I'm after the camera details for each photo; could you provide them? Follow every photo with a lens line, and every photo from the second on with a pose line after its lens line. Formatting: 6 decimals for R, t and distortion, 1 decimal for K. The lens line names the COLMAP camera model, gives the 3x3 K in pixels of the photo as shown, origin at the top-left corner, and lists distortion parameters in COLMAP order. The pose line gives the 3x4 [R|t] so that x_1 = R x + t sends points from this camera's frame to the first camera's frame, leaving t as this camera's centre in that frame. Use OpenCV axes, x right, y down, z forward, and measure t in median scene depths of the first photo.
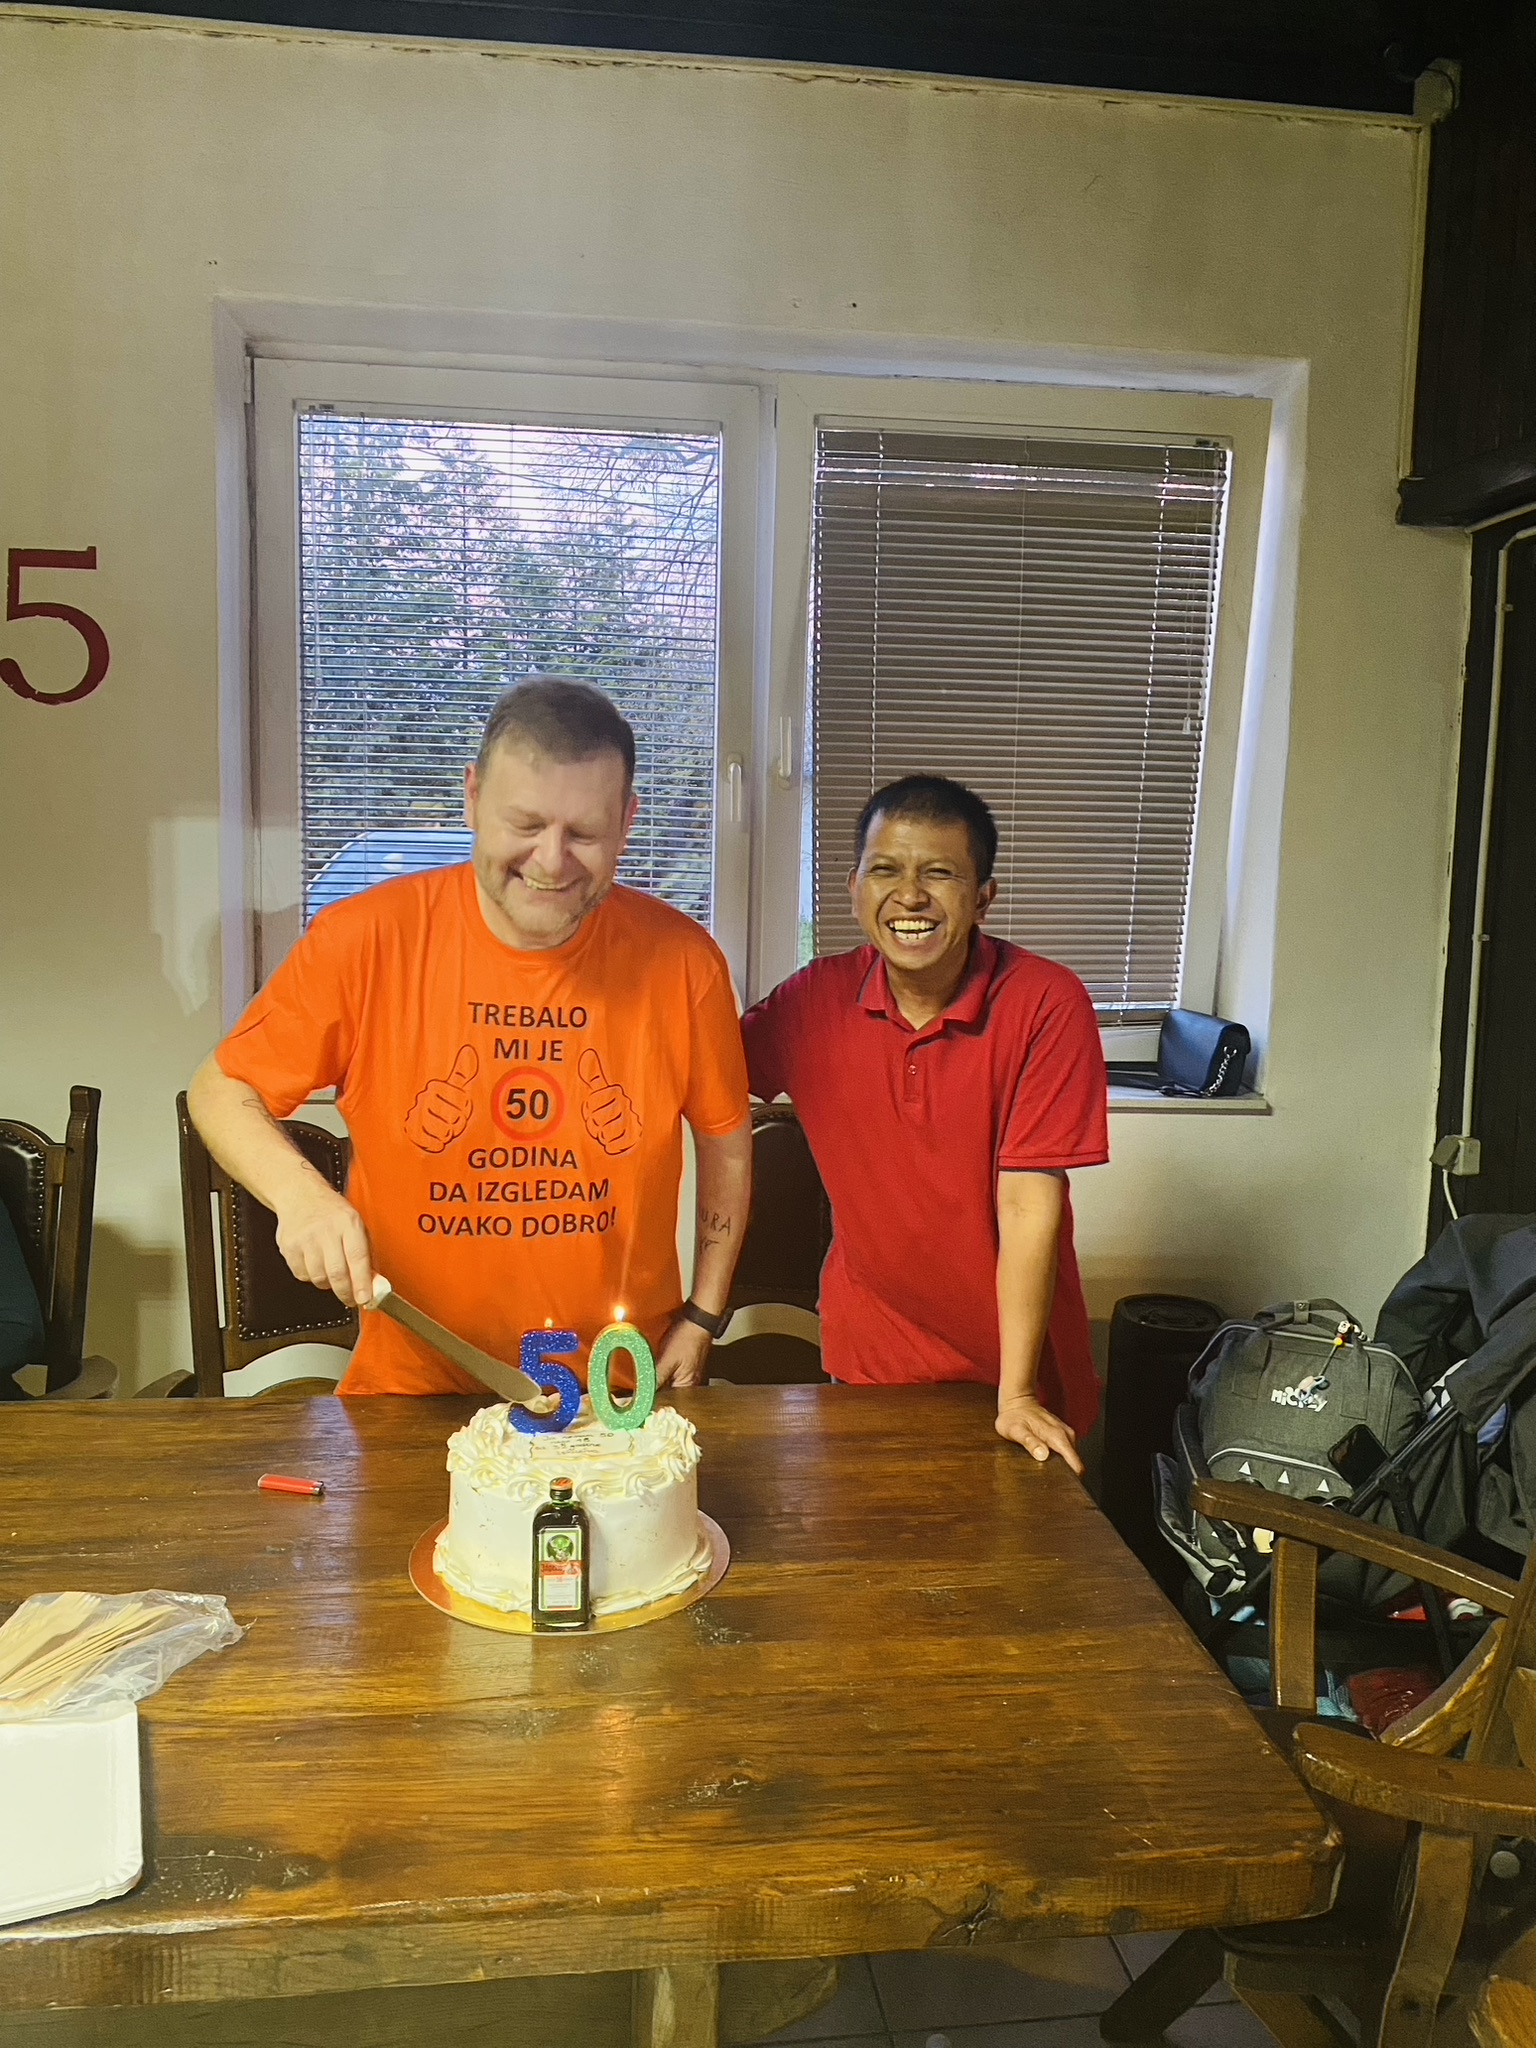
lens RADIAL K [[1564.7, 0, 778.3], [0, 1564.7, 997.9], [0, 0, 1]] dist [0.015824, -0.010310]
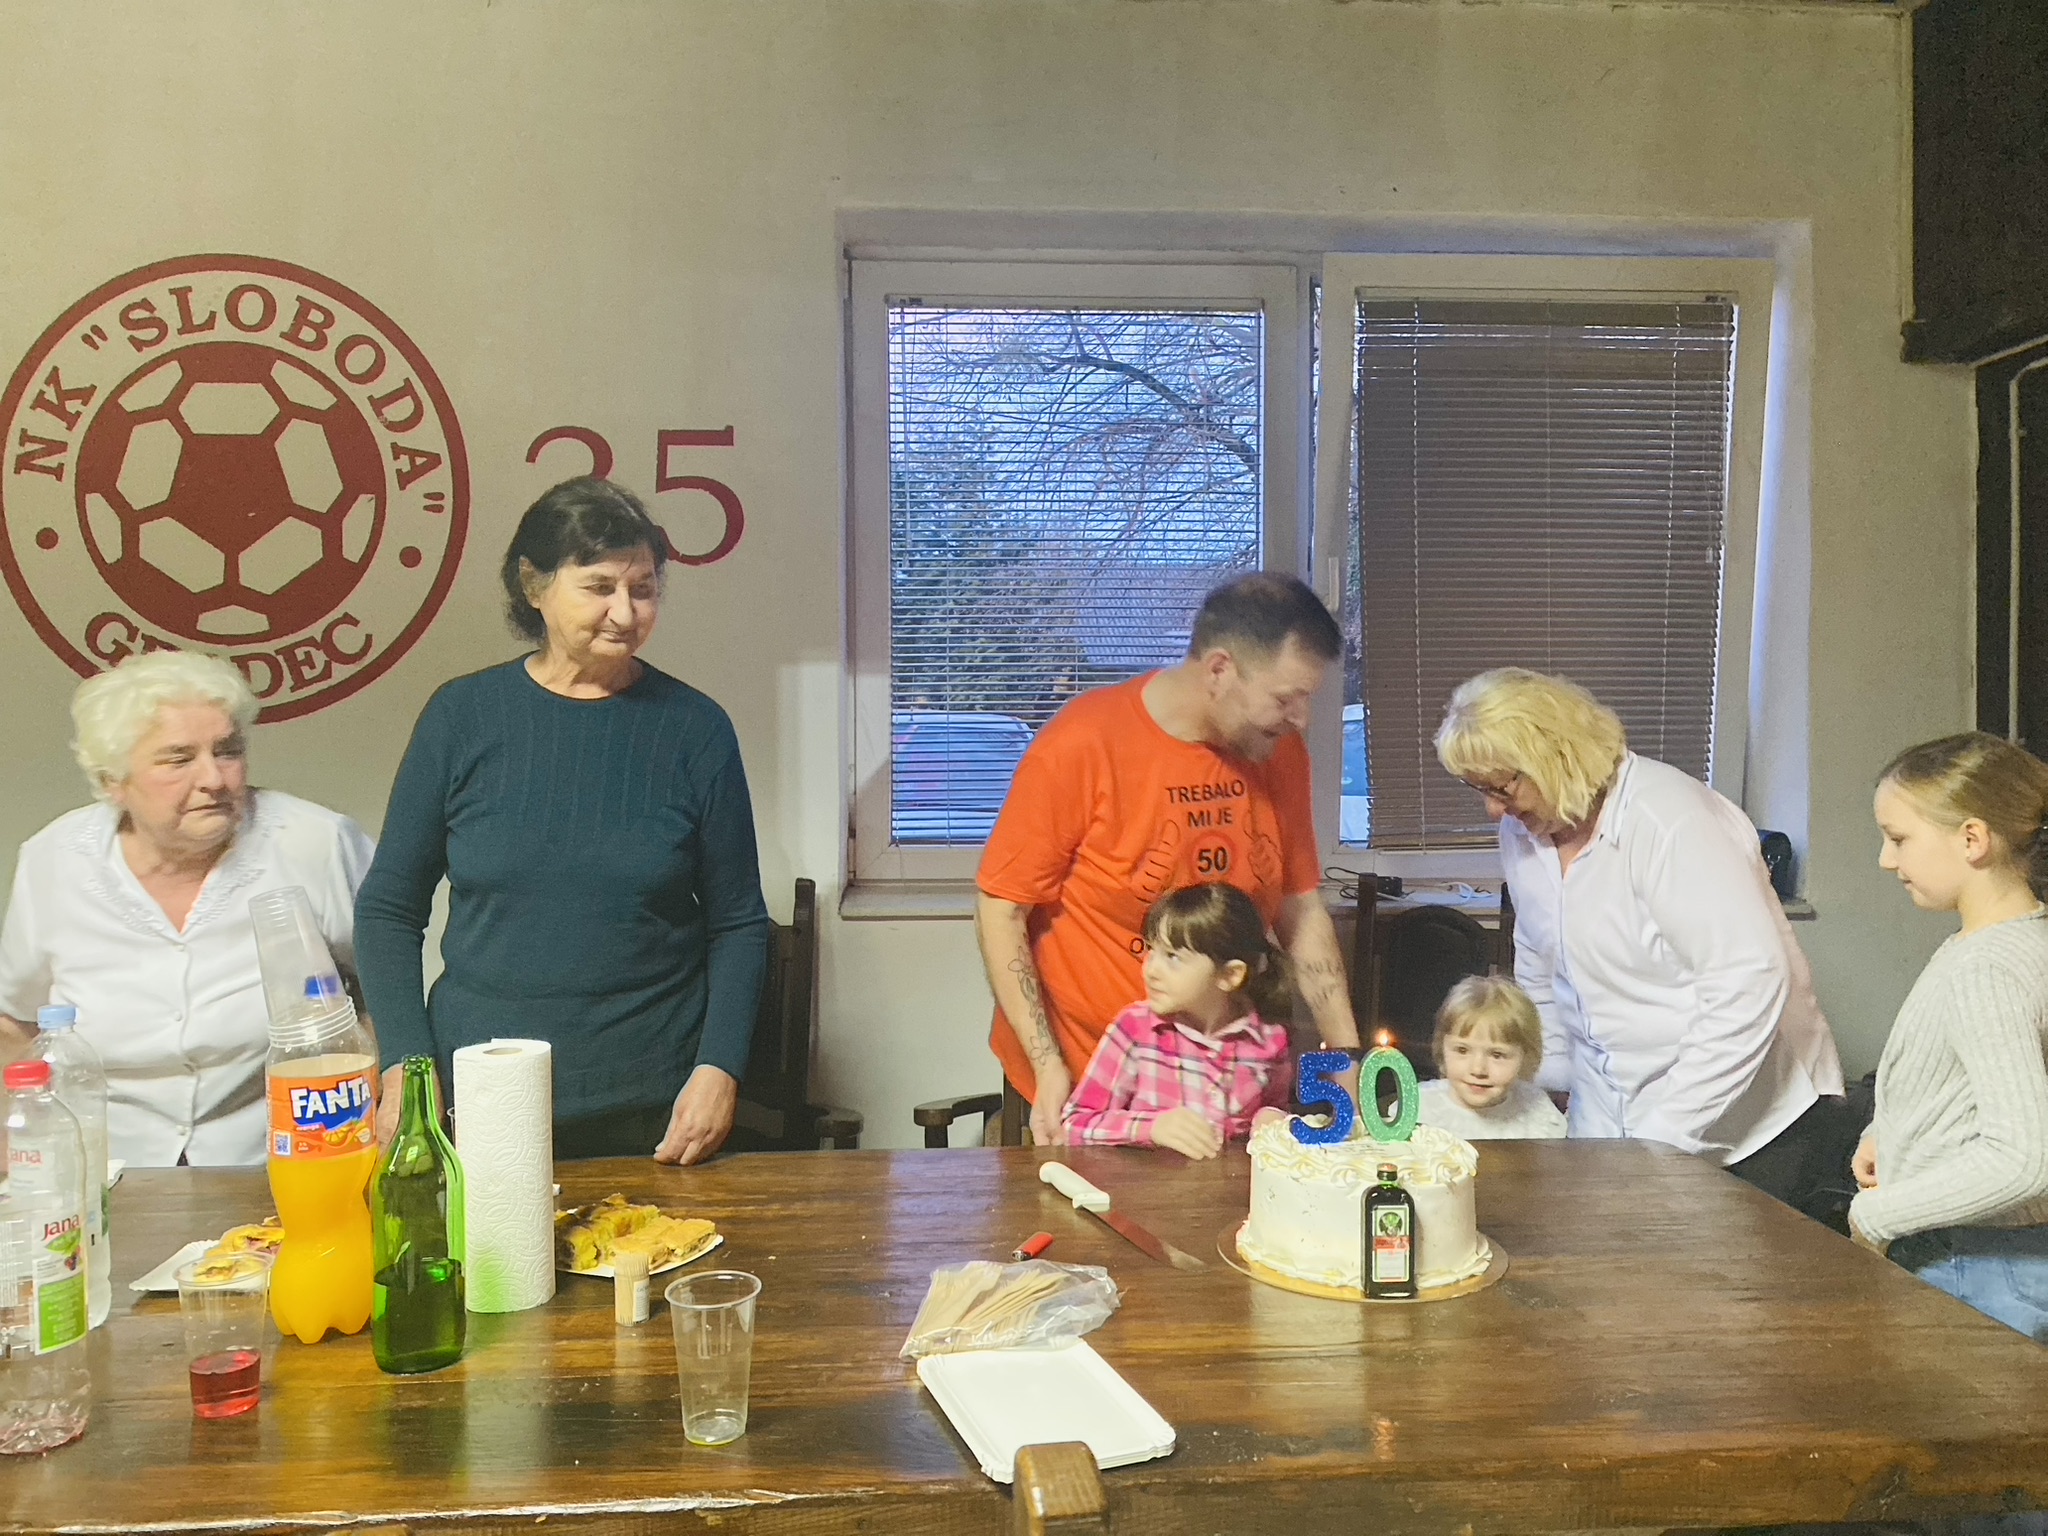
lens RADIAL K [[1564.7, 0, 1025.9], [0, 1564.7, 755.2], [0, 0, 1]] dist [0.015824, -0.010310]
pose [[0.998293, -0.026292, -0.052157, -0.321213], [0.021435, 0.995566, -0.091588, 0.106301], [0.054334, 0.090314, 0.994430, -0.168582]]
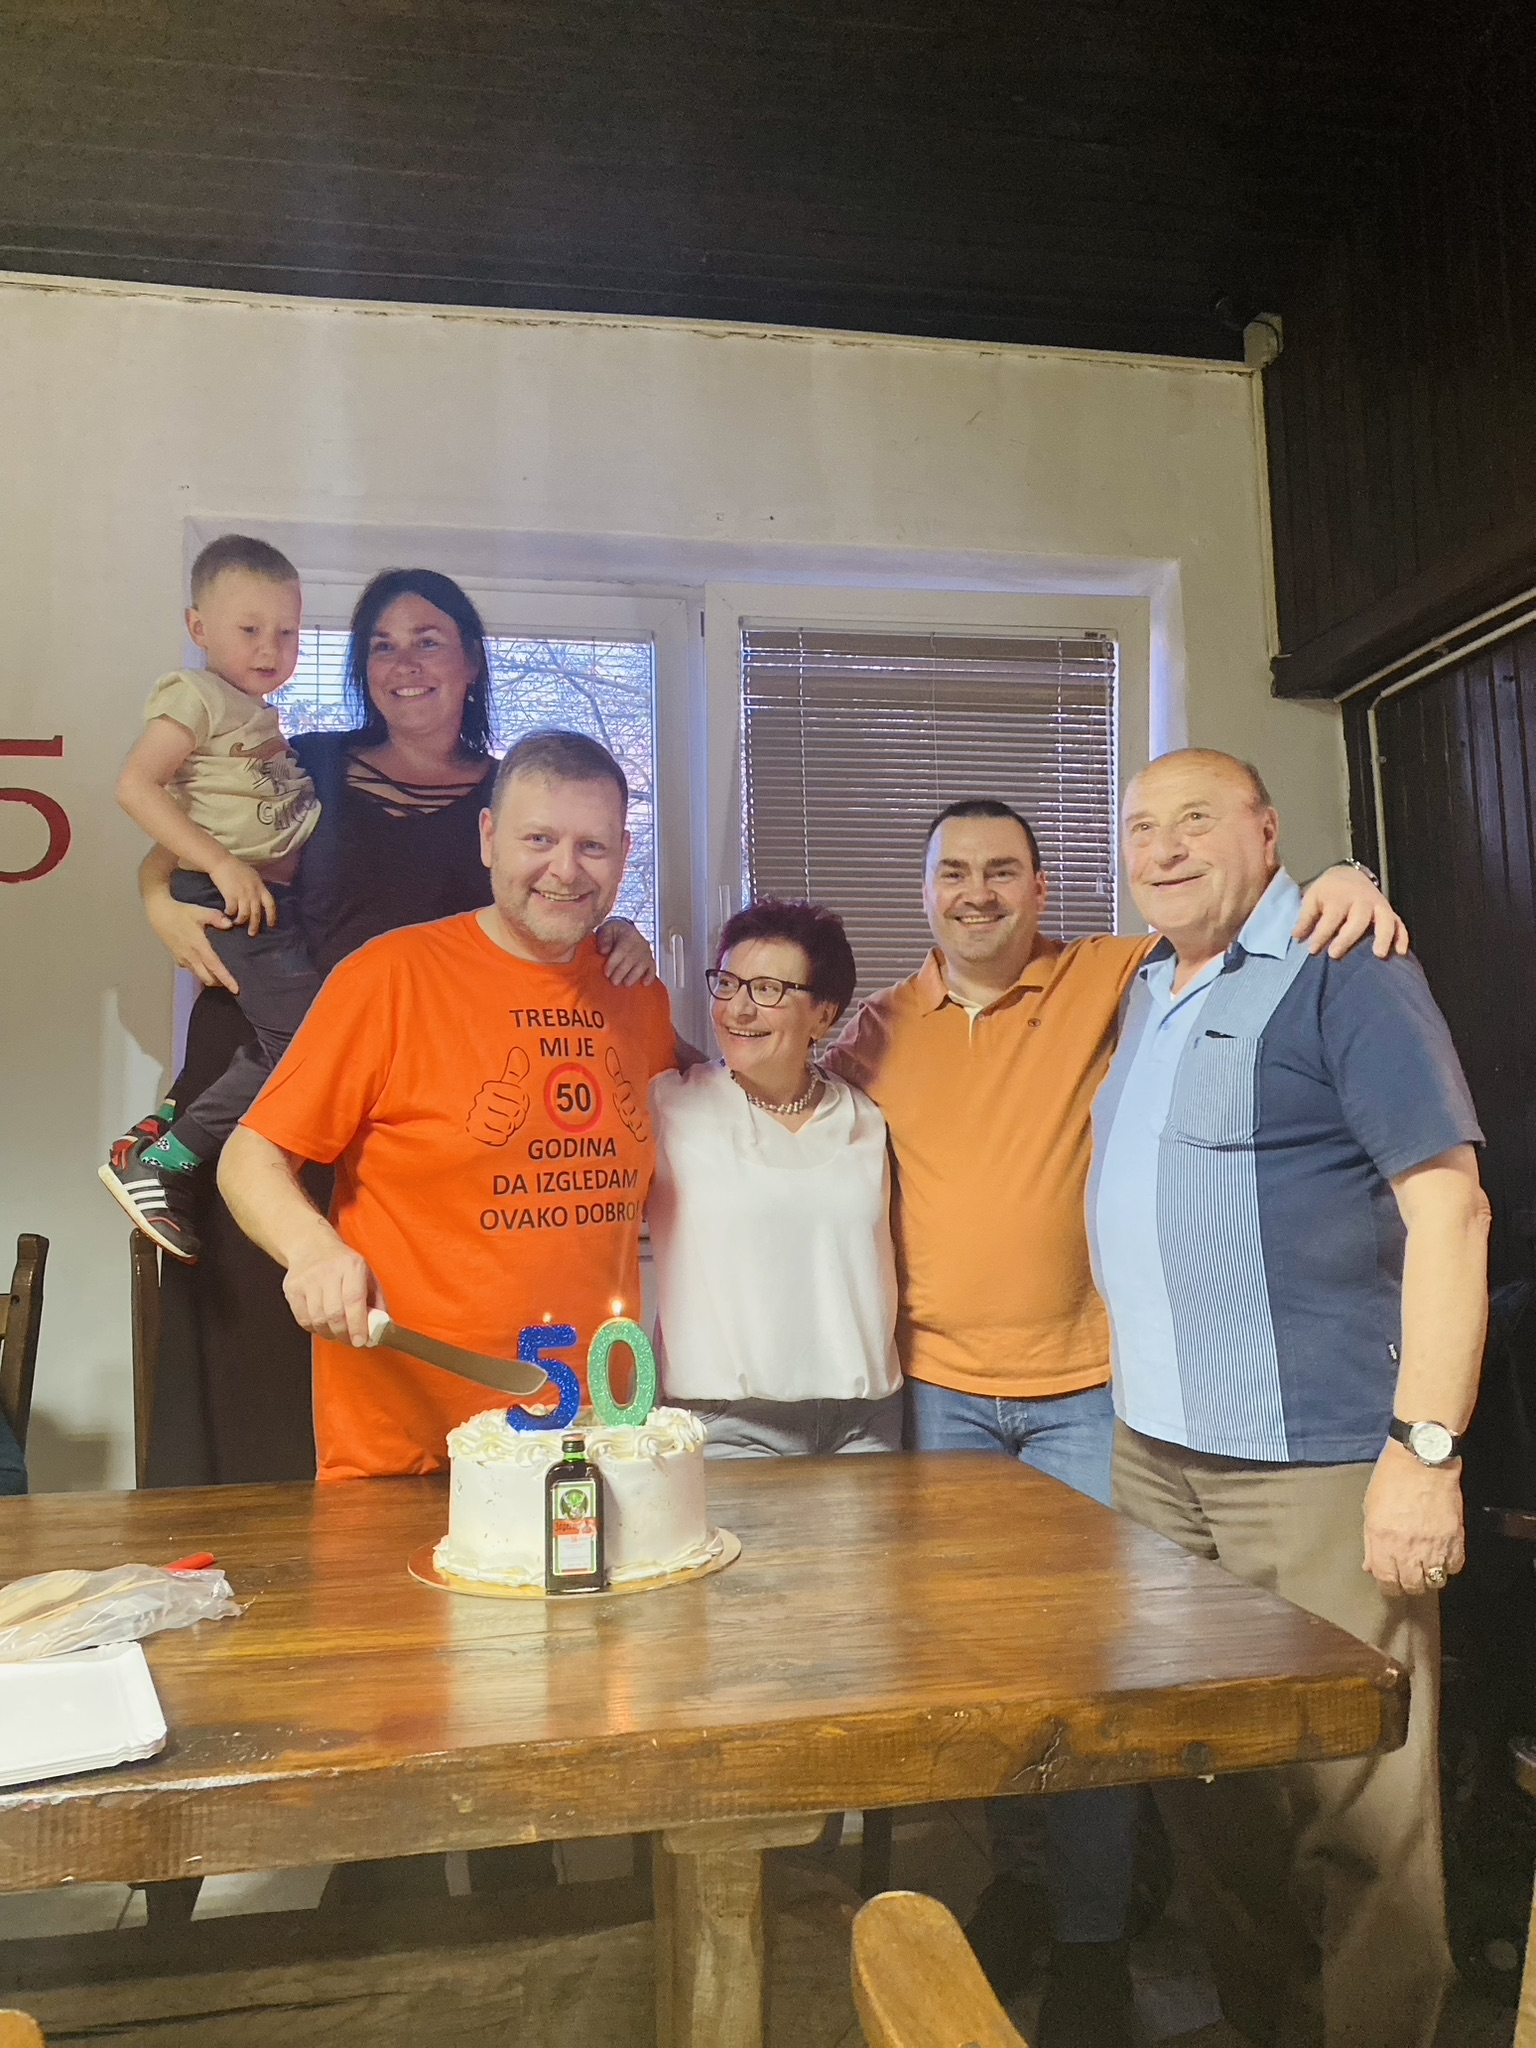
lens RADIAL K [[1564.7, 0, 769.7], [0, 1564.7, 1014.4], [0, 0, 1]] dist [0.015824, -0.010310]
pose [[0.997513, -0.038000, 0.059357, -0.061788], [0.049467, 0.977386, -0.205594, 0.249372], [-0.050202, 0.208019, 0.976836, -0.016269]]
